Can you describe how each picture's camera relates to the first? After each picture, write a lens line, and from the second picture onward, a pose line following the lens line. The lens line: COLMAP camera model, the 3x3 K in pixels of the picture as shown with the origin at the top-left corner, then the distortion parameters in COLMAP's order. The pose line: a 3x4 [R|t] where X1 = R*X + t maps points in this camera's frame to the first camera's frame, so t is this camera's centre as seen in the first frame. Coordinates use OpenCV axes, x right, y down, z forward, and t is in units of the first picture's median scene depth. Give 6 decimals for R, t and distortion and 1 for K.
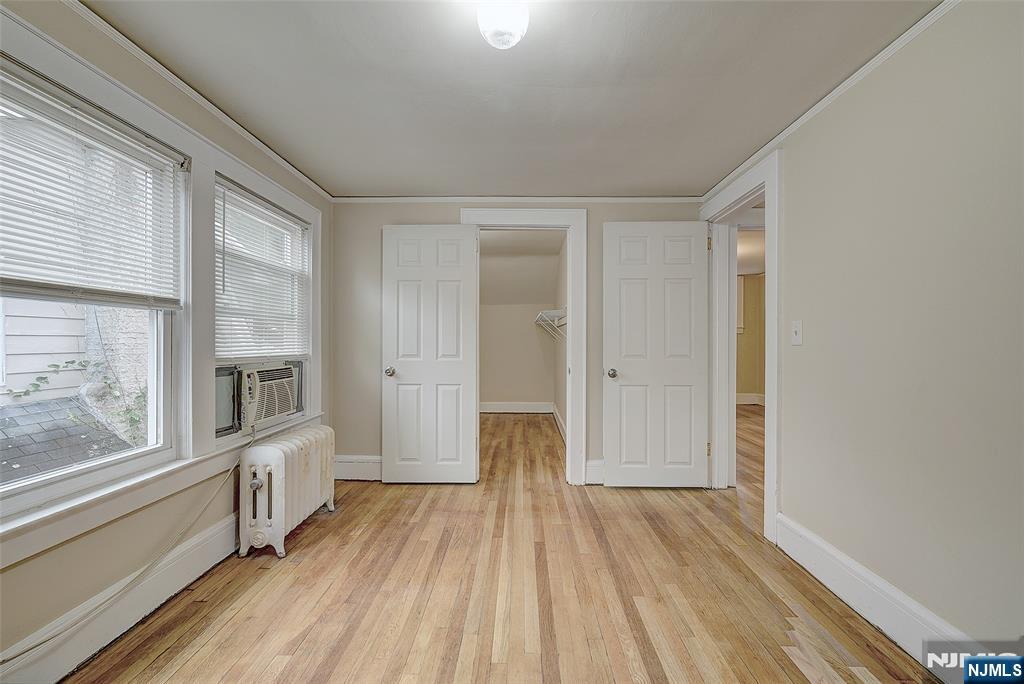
lens RADIAL K [[407.9, 0, 513.4], [0, 407.9, 341.0], [0, 0, 1]] dist [-0.001241, -0.000067]
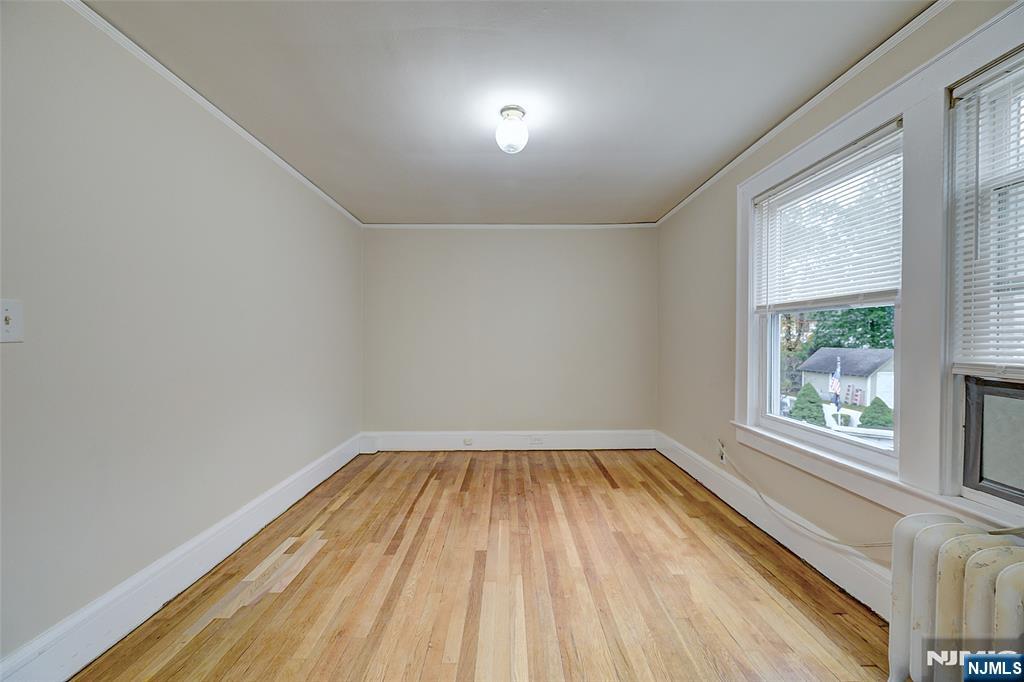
lens RADIAL K [[407.9, 0, 513.4], [0, 407.9, 340.0], [0, 0, 1]] dist [-0.001241, -0.000067]
pose [[-0.999405, -0.001665, -0.034443, 0.019653], [-0.001891, 0.999977, 0.006511, 0.002673], [0.034431, 0.006572, -0.999385, 2.098468]]
